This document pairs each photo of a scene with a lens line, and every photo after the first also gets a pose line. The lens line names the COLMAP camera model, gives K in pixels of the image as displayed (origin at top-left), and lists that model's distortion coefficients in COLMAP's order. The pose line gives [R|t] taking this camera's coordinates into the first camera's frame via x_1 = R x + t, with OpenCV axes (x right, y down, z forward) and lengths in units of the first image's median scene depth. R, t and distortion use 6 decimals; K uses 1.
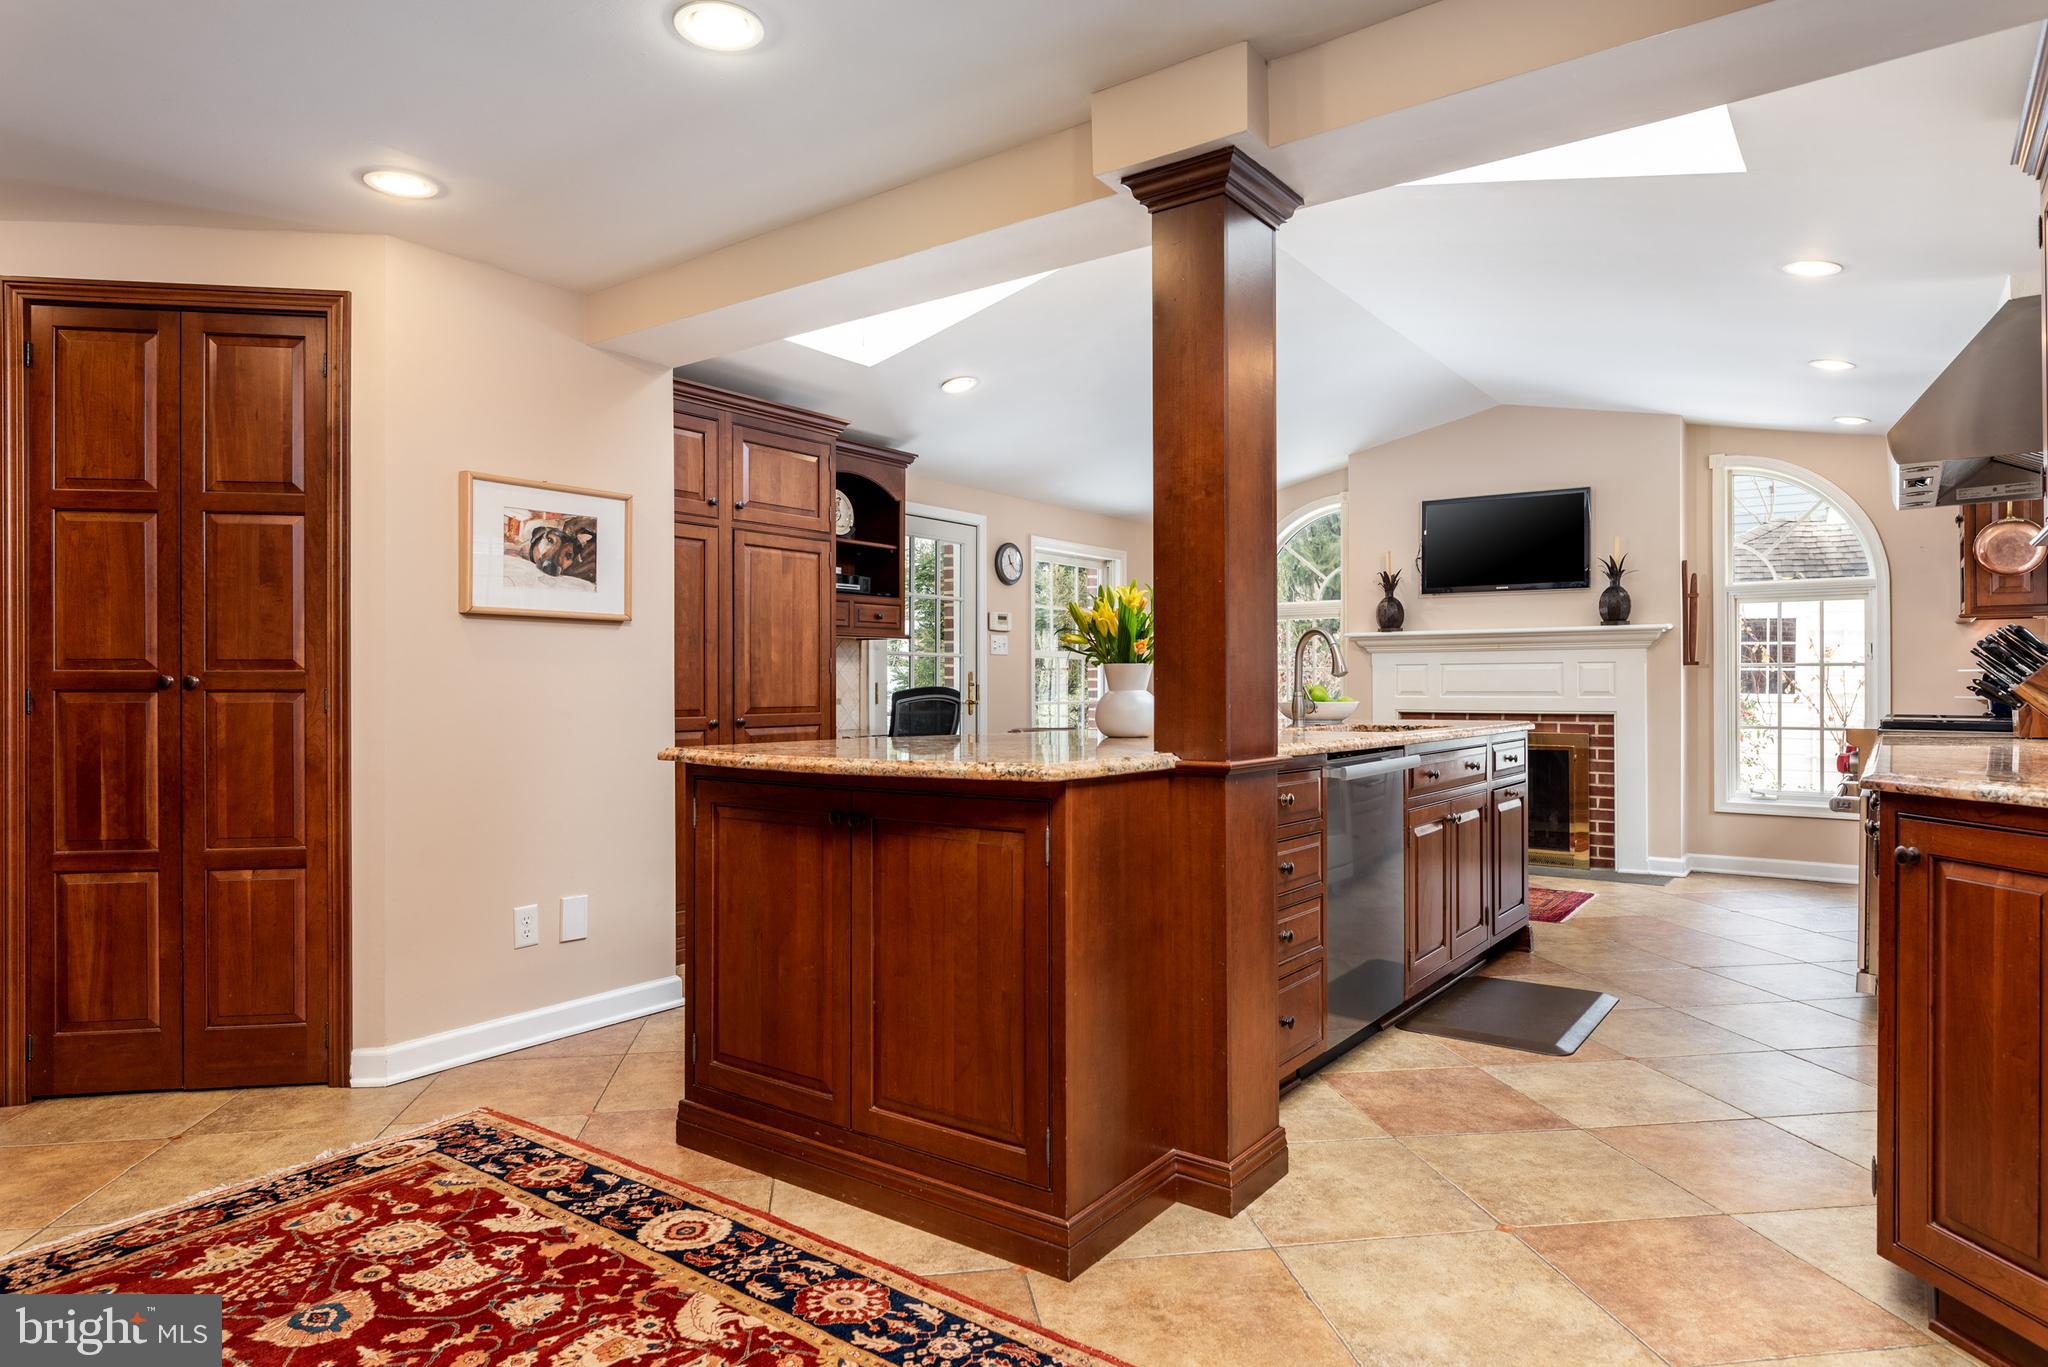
lens RADIAL K [[1189.5, 0, 1017.3], [0, 1189.5, 682.4], [0, 0, 1]] dist [-0.003519, -0.002852]
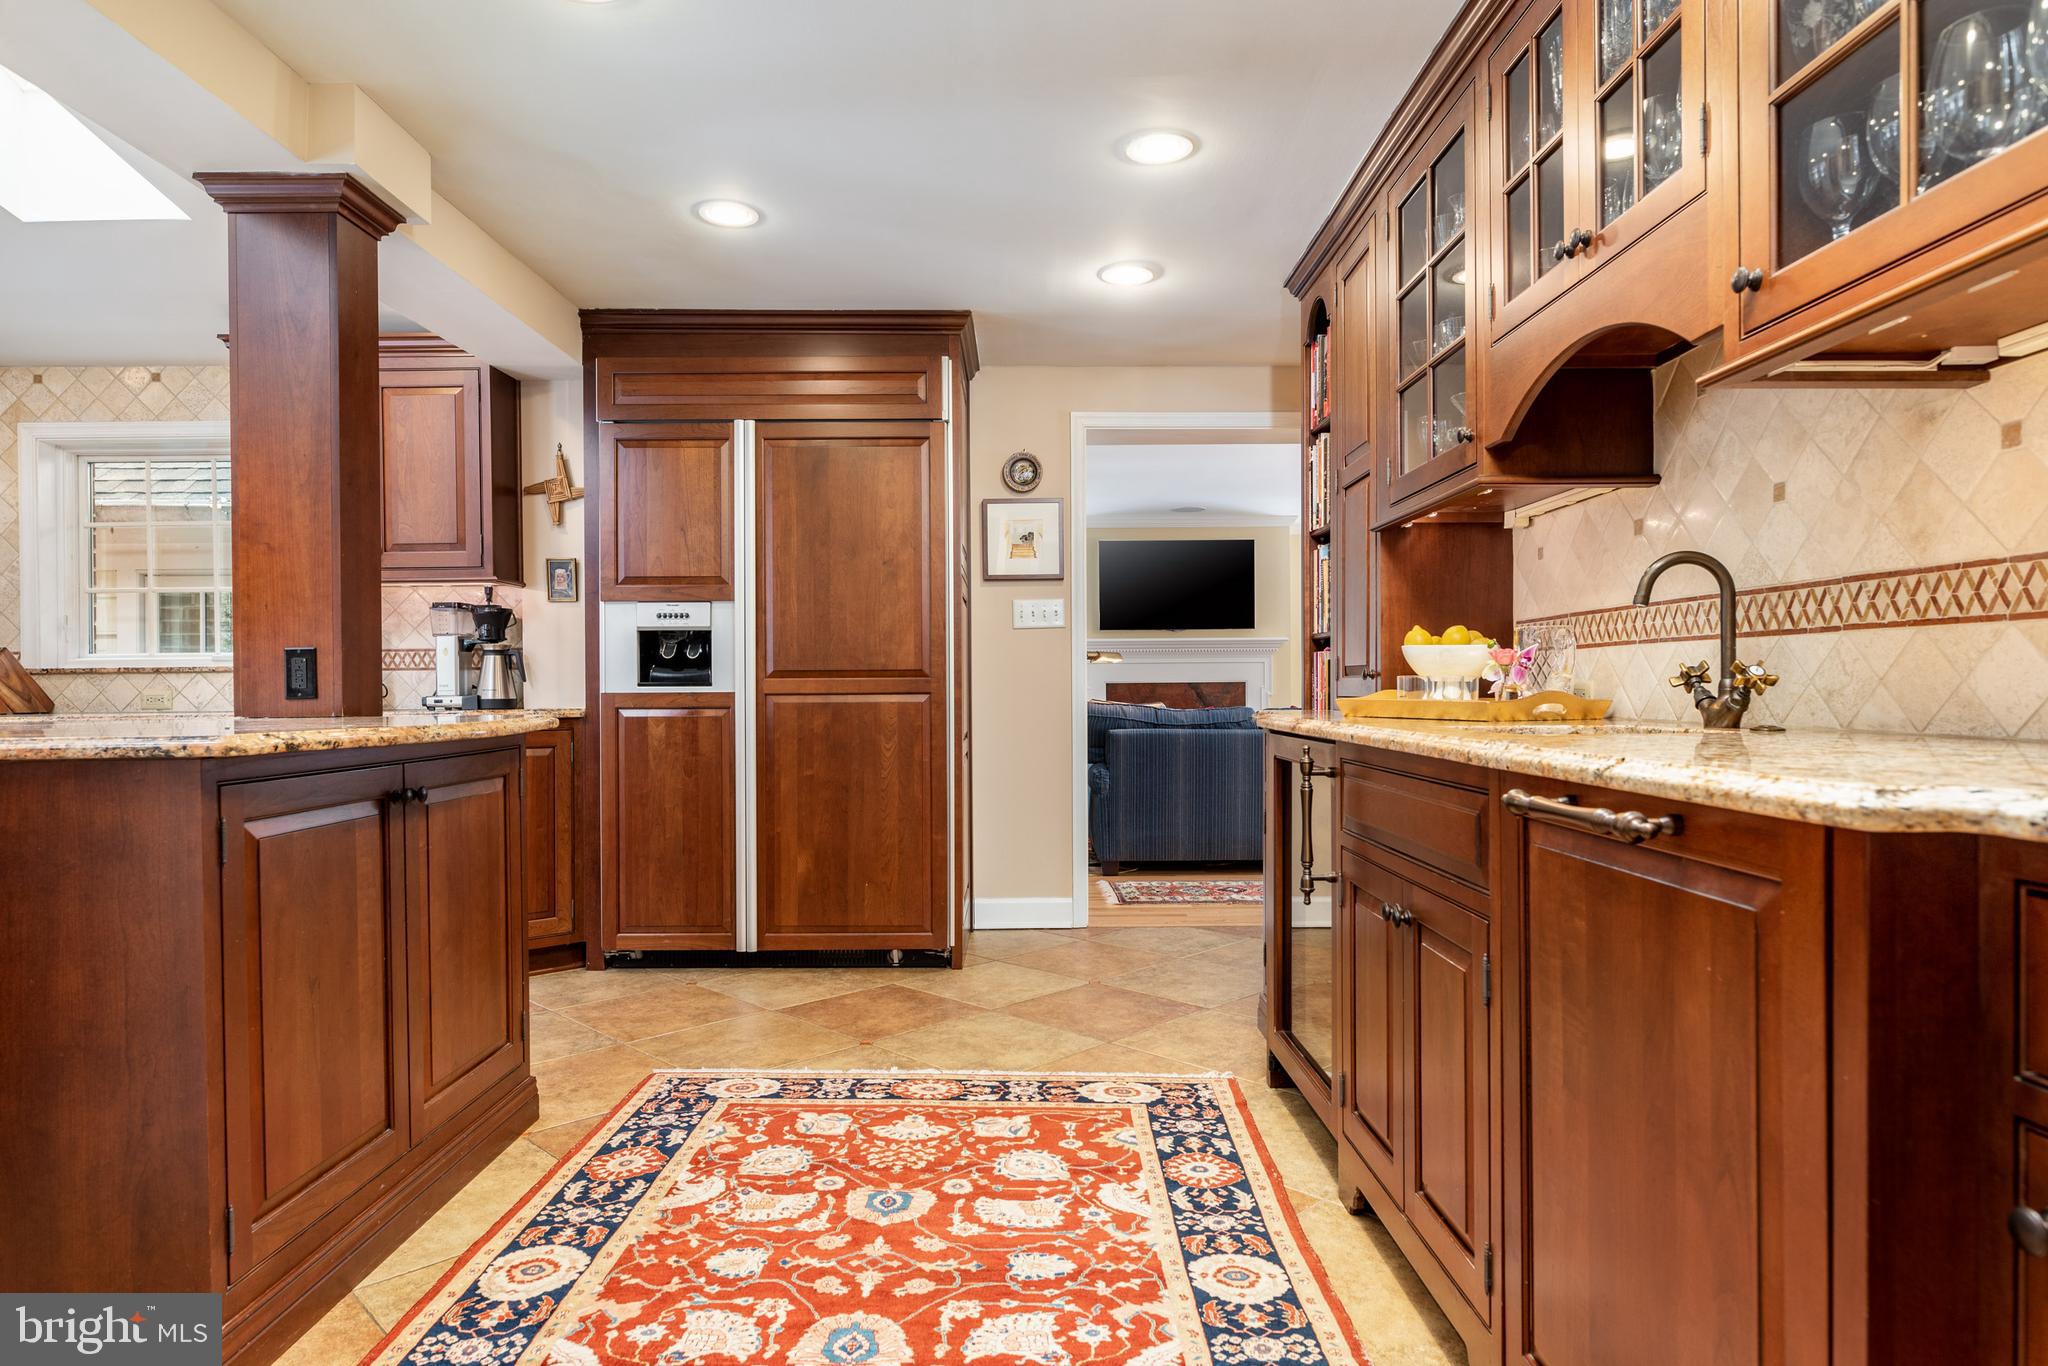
lens RADIAL K [[1189.5, 0, 1020.5], [0, 1189.5, 690.1], [0, 0, 1]] dist [-0.003519, -0.002852]
pose [[-0.594073, 0.002391, 0.804408, -0.492647], [0.010782, 0.999929, 0.004991, 0.015793], [-0.804339, 0.011638, -0.594057, 0.507774]]
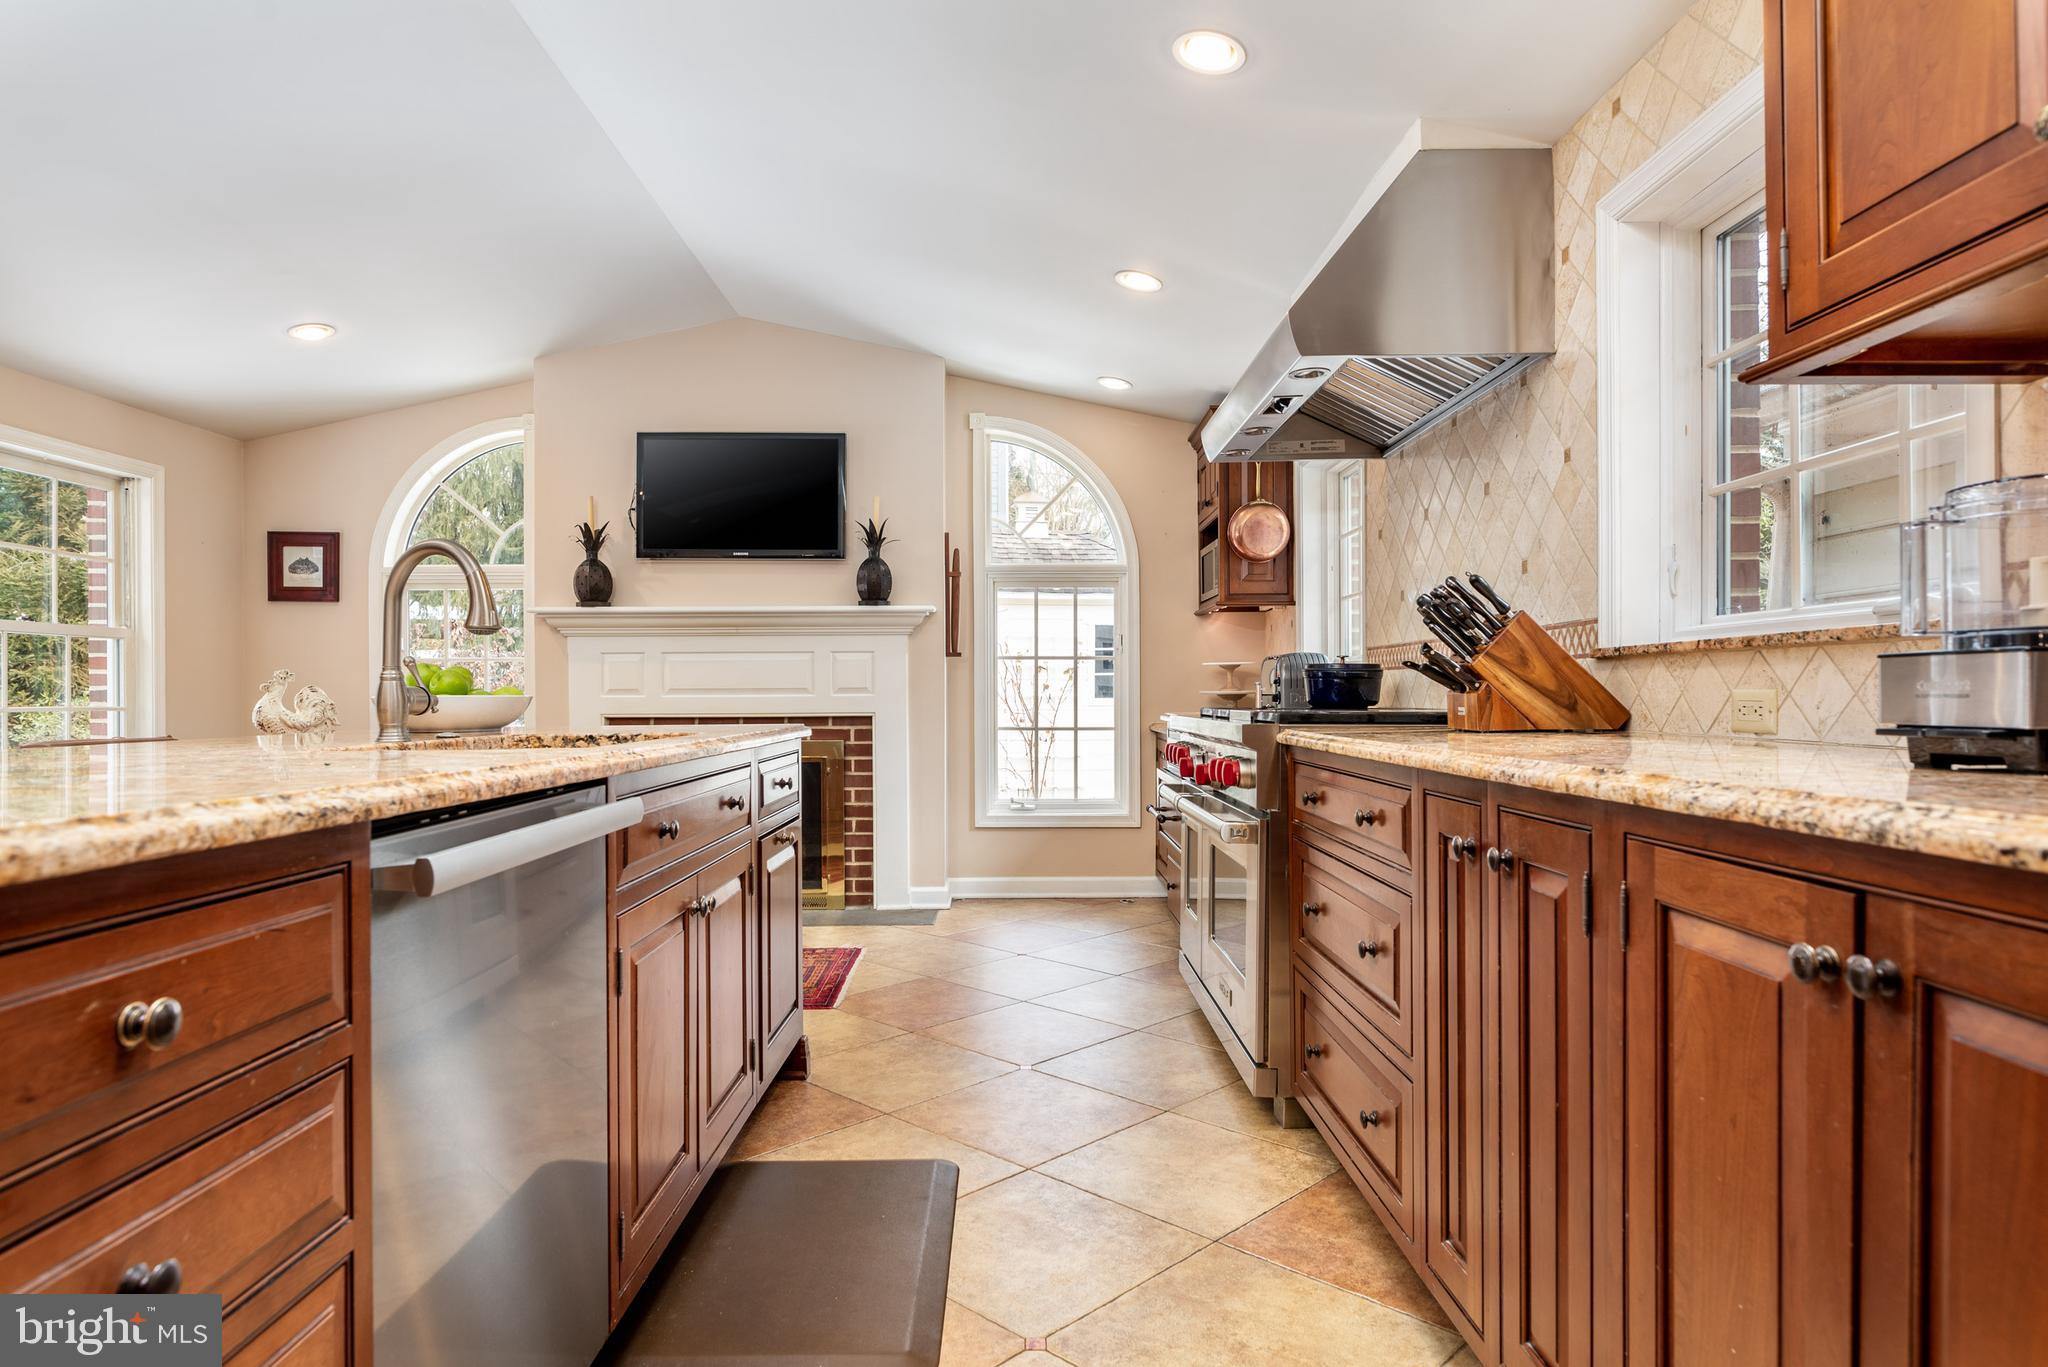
lens RADIAL K [[1189.5, 0, 1017.8], [0, 1189.5, 690.7], [0, 0, 1]] dist [-0.003519, -0.002852]
pose [[0.801953, -0.000844, 0.597386, 0.116367], [0.002390, 0.999996, -0.001796, 0.013682], [-0.597382, 0.002869, 0.801952, 0.350487]]
